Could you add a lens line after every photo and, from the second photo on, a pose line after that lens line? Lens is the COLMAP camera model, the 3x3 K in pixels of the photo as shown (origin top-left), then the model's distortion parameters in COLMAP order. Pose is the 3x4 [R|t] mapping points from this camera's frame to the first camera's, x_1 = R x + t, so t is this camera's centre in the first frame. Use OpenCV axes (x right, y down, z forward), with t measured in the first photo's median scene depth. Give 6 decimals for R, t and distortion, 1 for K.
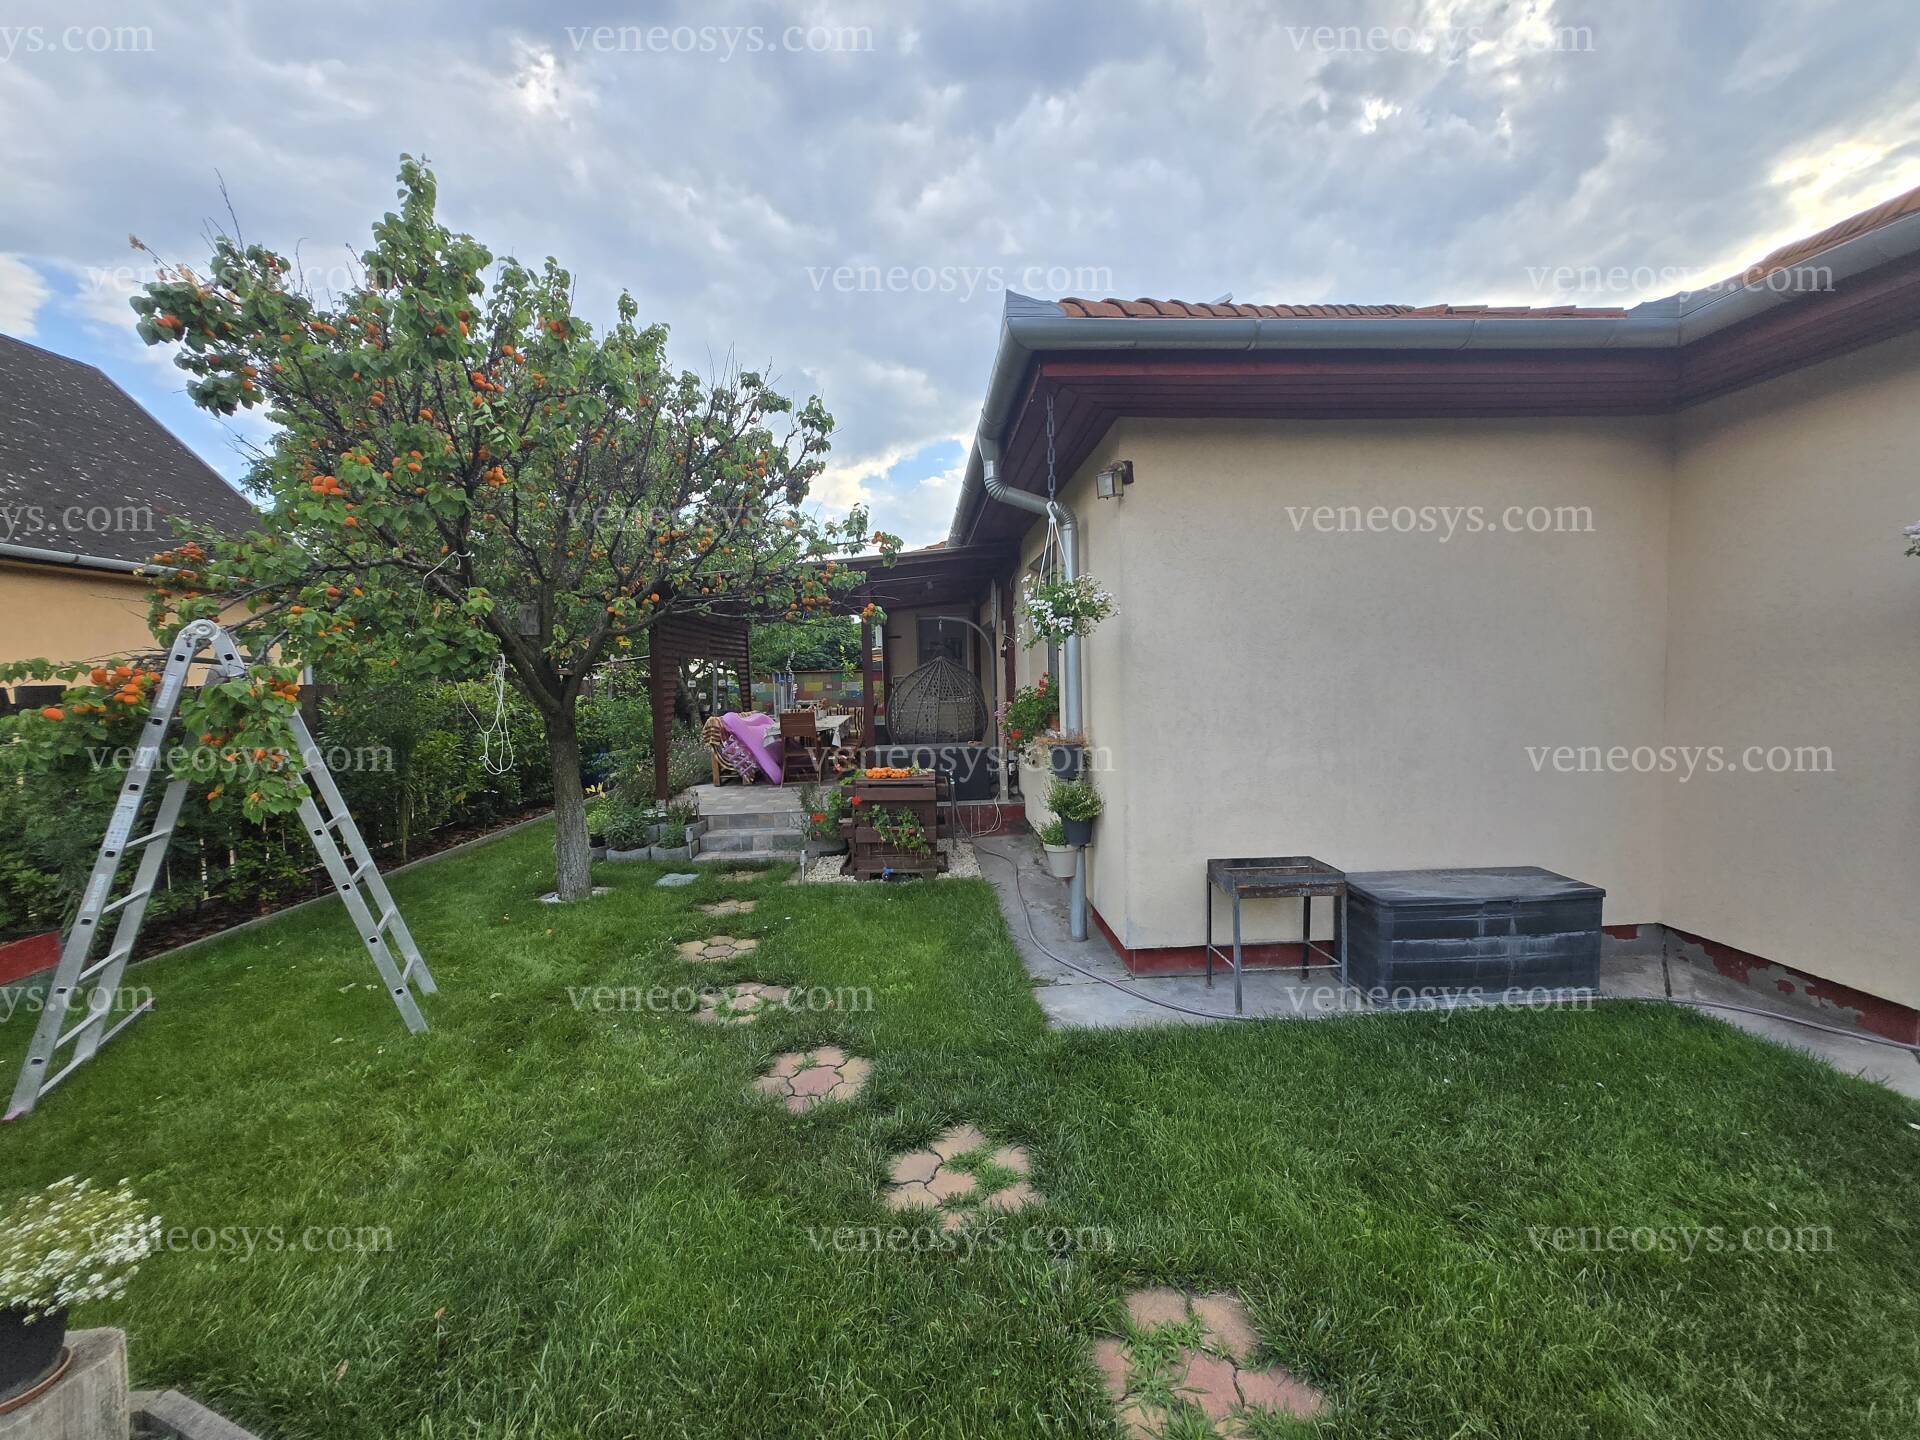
lens RADIAL K [[741.6, 0, 966.9], [0, 741.6, 711.3], [0, 0, 1]] dist [-0.003963, -0.000104]
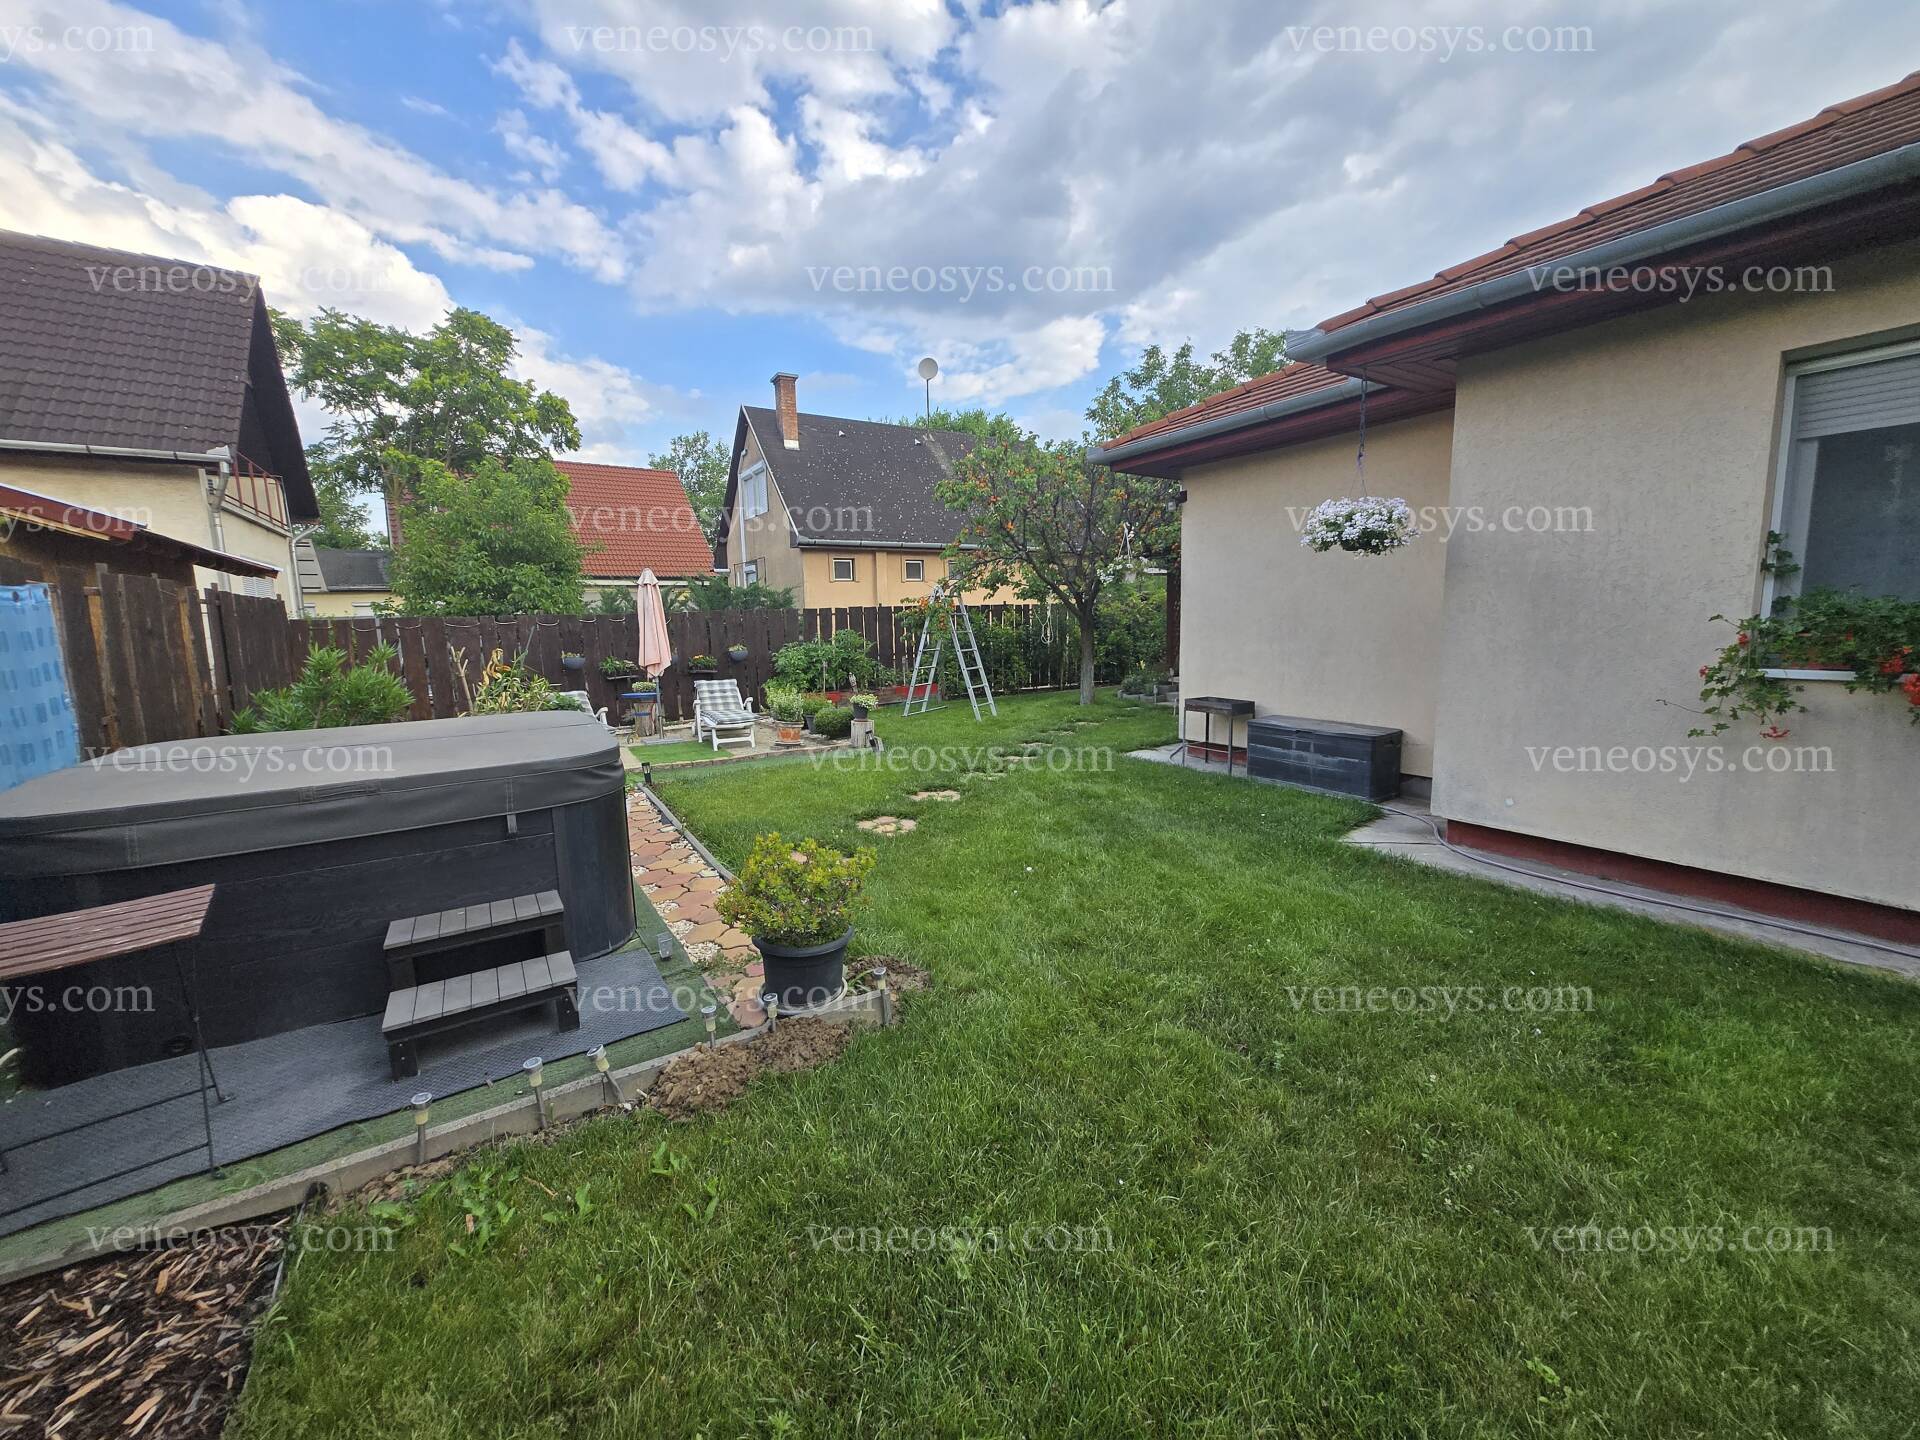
lens RADIAL K [[741.6, 0, 966.9], [0, 741.6, 711.3], [0, 0, 1]] dist [-0.003963, -0.000104]
pose [[0.498793, 0.118090, -0.858638, 2.393593], [-0.030762, 0.992463, 0.118625, 0.040617], [0.866175, -0.032755, 0.498667, -0.713189]]
